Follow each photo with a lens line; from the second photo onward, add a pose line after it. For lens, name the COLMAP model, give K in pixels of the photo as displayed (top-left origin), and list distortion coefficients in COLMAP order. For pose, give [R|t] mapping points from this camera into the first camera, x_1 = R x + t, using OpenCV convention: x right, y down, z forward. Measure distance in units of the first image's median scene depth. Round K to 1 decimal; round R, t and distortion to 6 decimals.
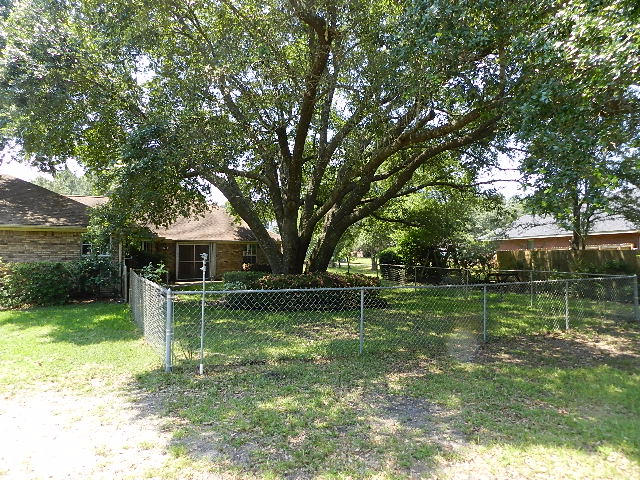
lens RADIAL K [[434.5, 0, 319.9], [0, 434.5, 243.6], [0, 0, 1]] dist [0.017585, -0.000980]
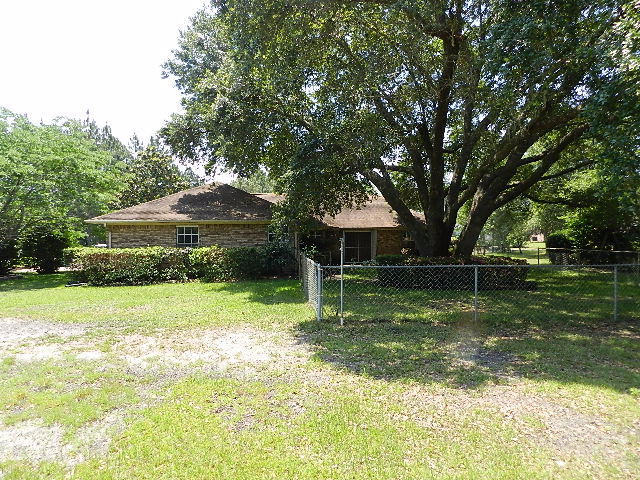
lens RADIAL K [[434.5, 0, 319.9], [0, 434.5, 243.6], [0, 0, 1]] dist [0.017585, -0.000980]
pose [[0.924768, -0.011347, -0.380363, 0.092683], [0.023443, 0.999356, 0.027184, 0.000532], [0.379810, -0.034055, 0.924438, -0.142387]]
